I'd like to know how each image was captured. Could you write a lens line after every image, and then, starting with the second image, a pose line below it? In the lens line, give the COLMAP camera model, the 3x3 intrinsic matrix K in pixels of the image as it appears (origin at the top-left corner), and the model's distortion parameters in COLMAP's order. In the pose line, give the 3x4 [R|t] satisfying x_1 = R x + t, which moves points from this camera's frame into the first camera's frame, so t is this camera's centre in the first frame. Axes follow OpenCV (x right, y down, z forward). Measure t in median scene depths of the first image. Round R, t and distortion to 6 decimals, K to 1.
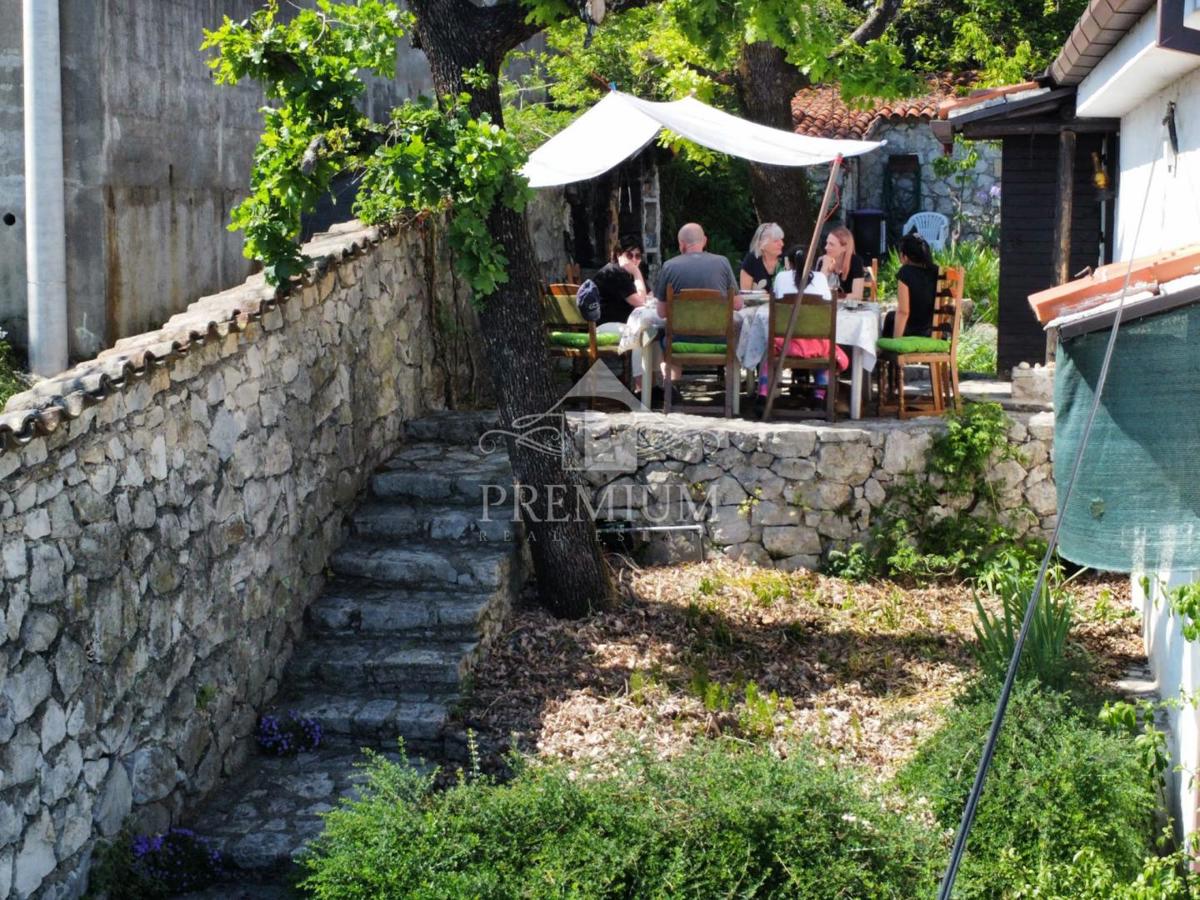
lens RADIAL K [[1742.9, 0, 600.0], [0, 1742.9, 450.0], [0, 0, 1]] dist [-0.004529, 0.000094]
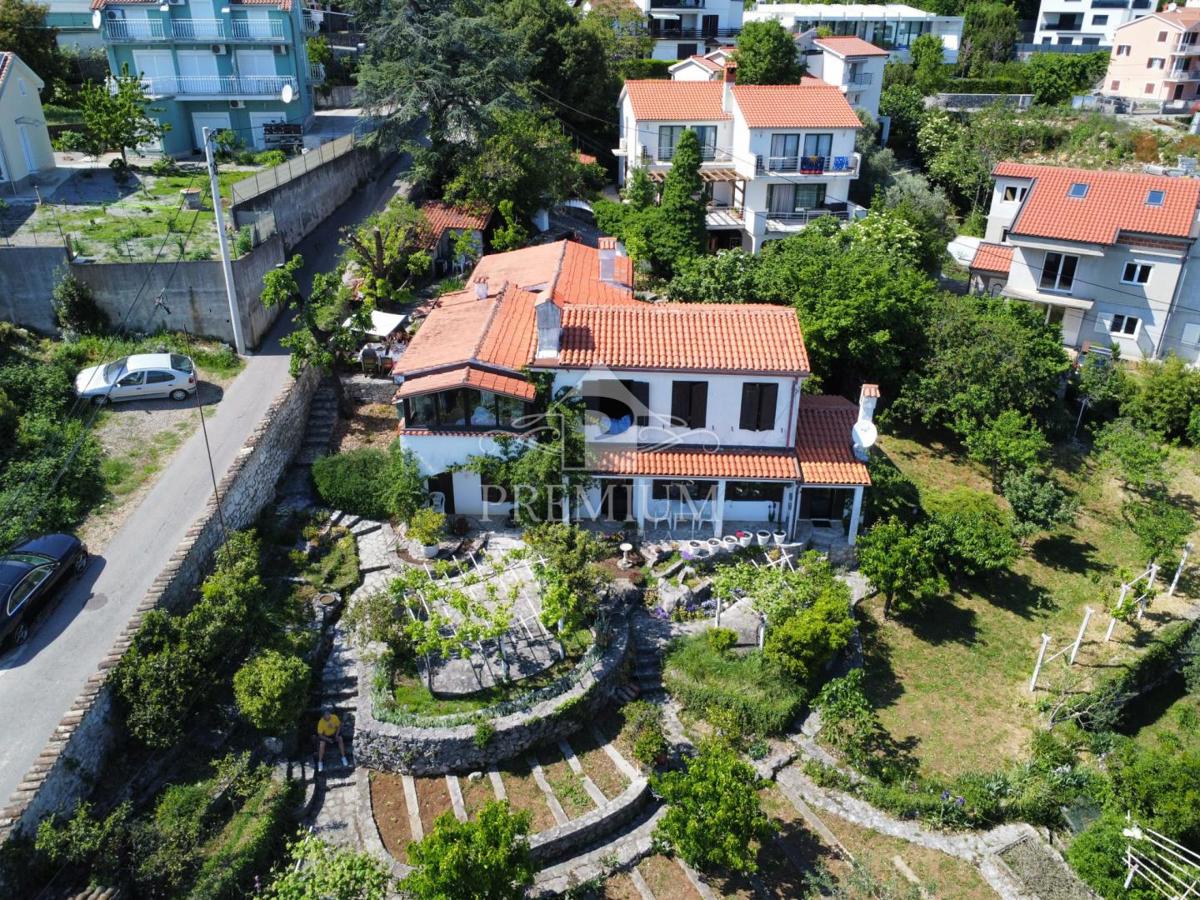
lens RADIAL K [[900.5, 0, 600.5], [0, 900.5, 434.6], [0, 0, 1]] dist [0.005232, -0.000589]
pose [[0.987128, -0.069612, 0.143986, 0.426375], [0.021532, 0.949953, 0.311648, -0.876695], [-0.158474, -0.304537, 0.939225, -2.326706]]
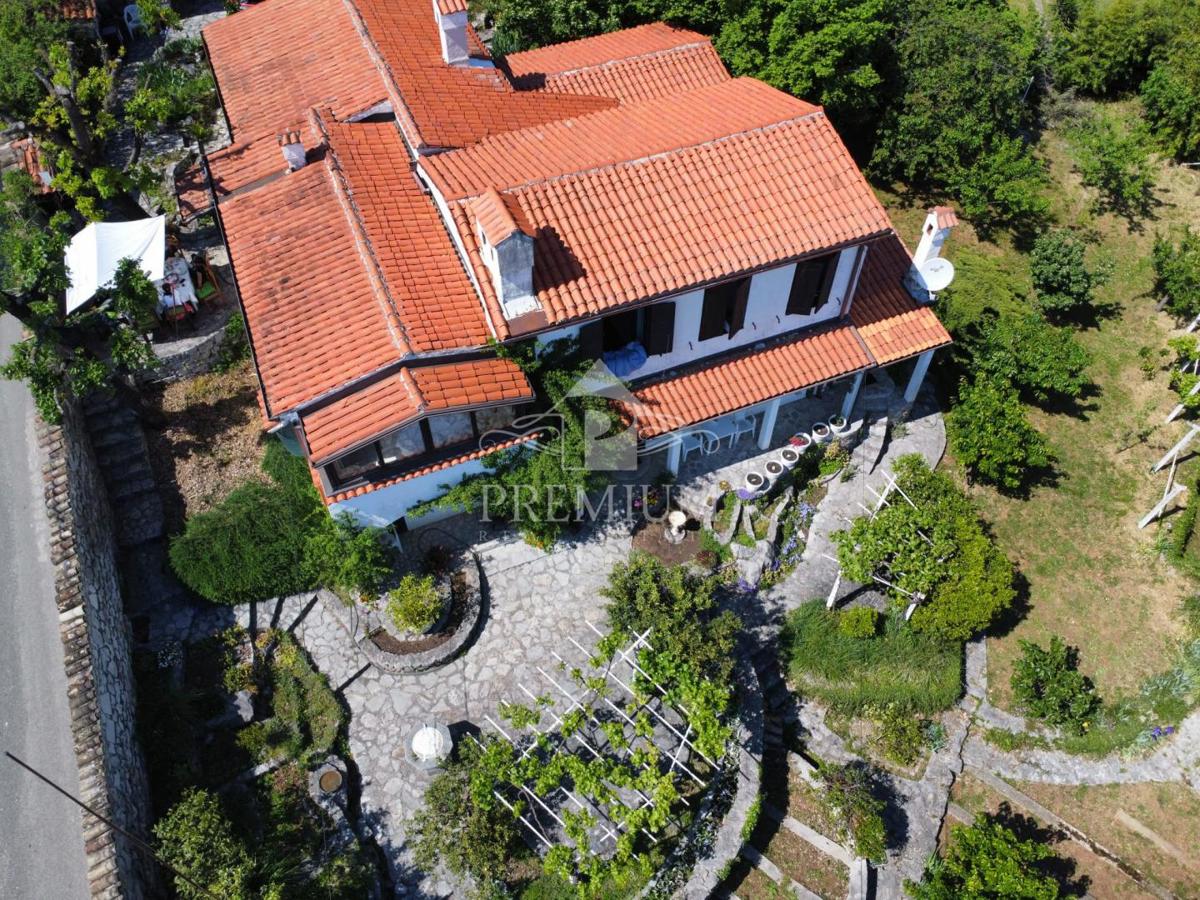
lens RADIAL K [[900.5, 0, 600.5], [0, 900.5, 434.6], [0, 0, 1]] dist [0.005232, -0.000589]
pose [[0.832891, -0.438395, 0.337792, 0.120540], [0.076763, 0.695962, 0.713964, -1.292008], [-0.548088, -0.568724, 0.613313, -0.831703]]
